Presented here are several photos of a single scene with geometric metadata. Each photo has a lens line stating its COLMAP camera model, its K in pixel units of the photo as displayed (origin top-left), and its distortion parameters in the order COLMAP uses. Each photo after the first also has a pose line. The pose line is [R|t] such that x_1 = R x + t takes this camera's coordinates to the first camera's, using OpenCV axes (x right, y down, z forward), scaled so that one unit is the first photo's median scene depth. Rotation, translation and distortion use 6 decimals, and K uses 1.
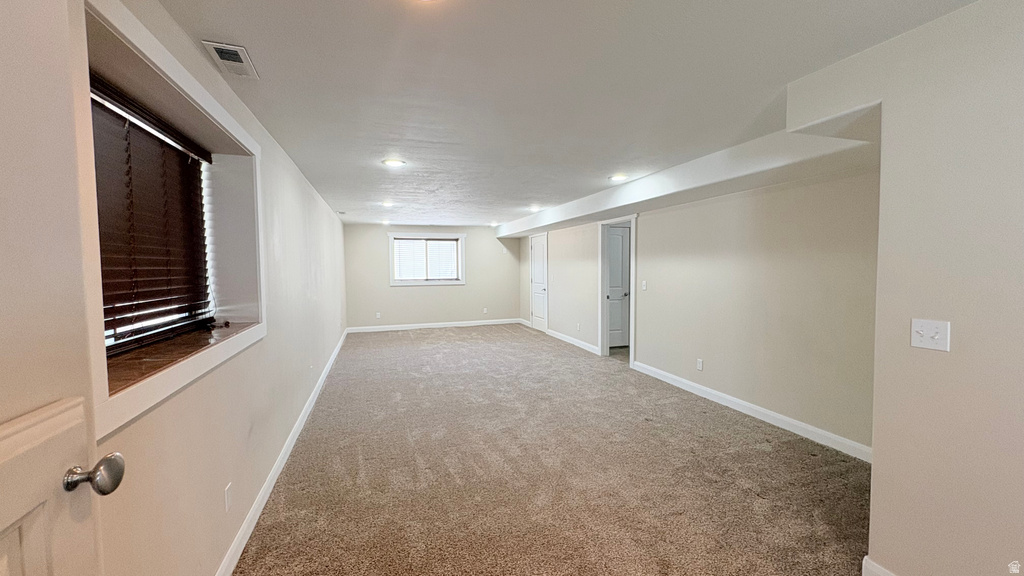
lens RADIAL K [[407.1, 0, 513.3], [0, 407.1, 286.6], [0, 0, 1]] dist [-0.000438, -0.000159]
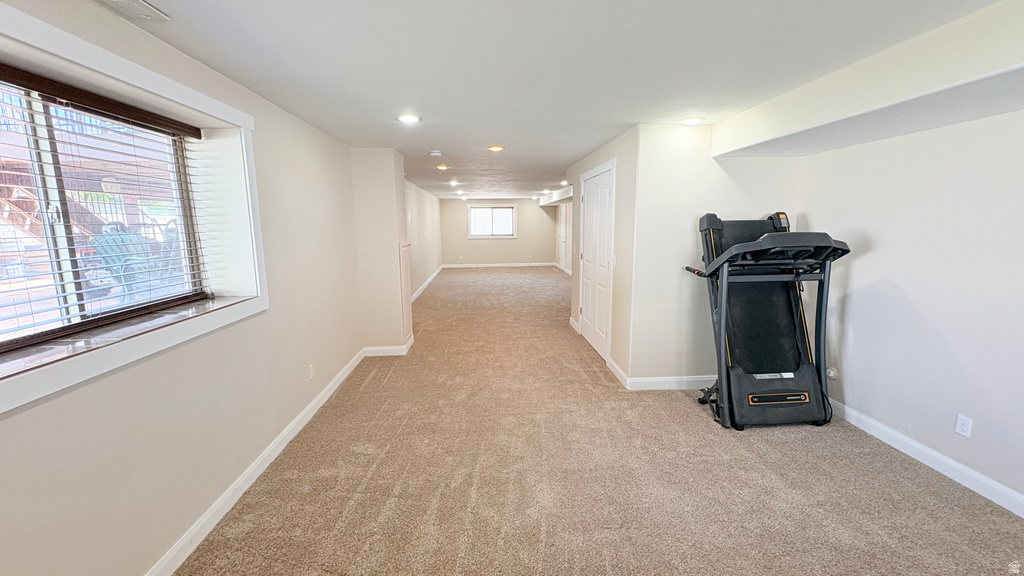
lens RADIAL K [[407.1, 0, 512.6], [0, 407.1, 285.4], [0, 0, 1]] dist [-0.000438, -0.000159]
pose [[0.973659, 0.033008, -0.225607, 0.212402], [-0.009717, 0.994574, 0.103576, 0.011860], [0.227802, -0.098655, 0.968697, -0.467194]]
